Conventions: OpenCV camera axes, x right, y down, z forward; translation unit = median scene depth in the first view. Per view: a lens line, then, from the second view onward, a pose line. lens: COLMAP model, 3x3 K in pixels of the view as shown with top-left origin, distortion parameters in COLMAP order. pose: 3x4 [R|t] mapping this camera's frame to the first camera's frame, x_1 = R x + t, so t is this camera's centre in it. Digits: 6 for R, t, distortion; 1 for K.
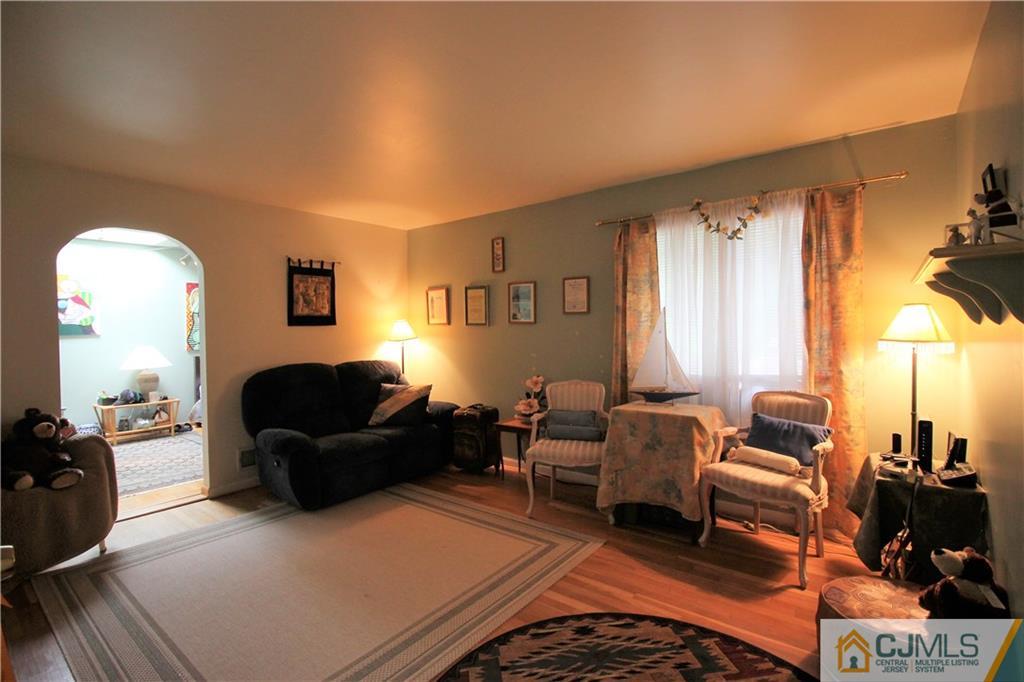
lens RADIAL K [[479.5, 0, 511.9], [0, 479.5, 339.0], [0, 0, 1]] dist [-0.017273, -0.000680]
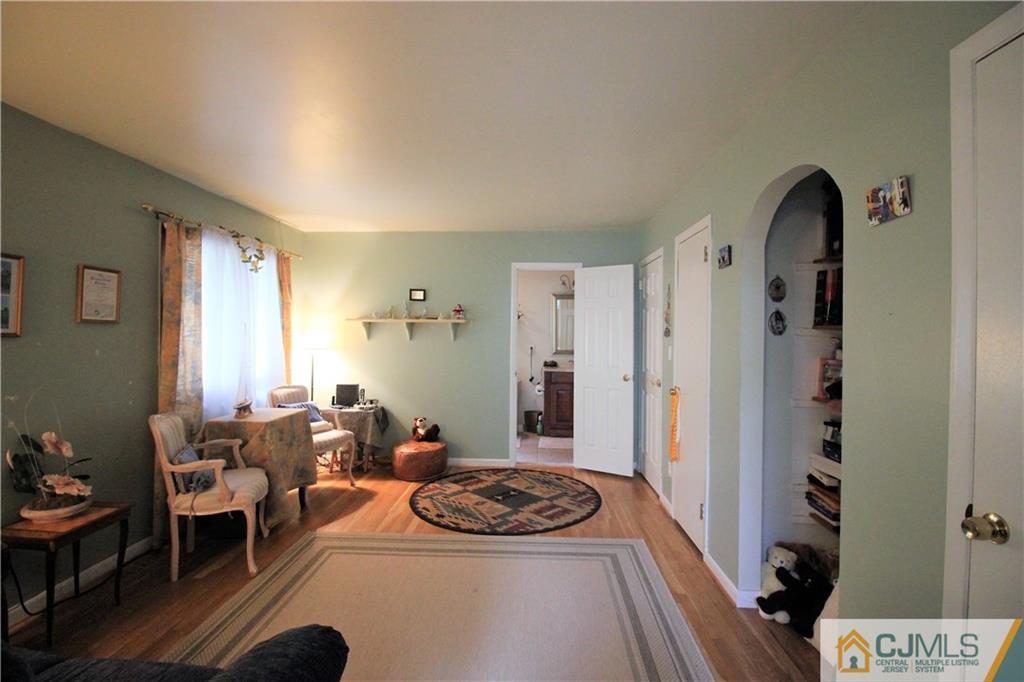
lens RADIAL K [[479.5, 0, 513.9], [0, 479.5, 336.1], [0, 0, 1]] dist [-0.017273, -0.000680]
pose [[-0.587910, 0.013237, 0.808818, -0.371647], [0.028337, 0.999589, 0.004238, -0.010673], [-0.808430, 0.025411, -0.588044, 0.467704]]
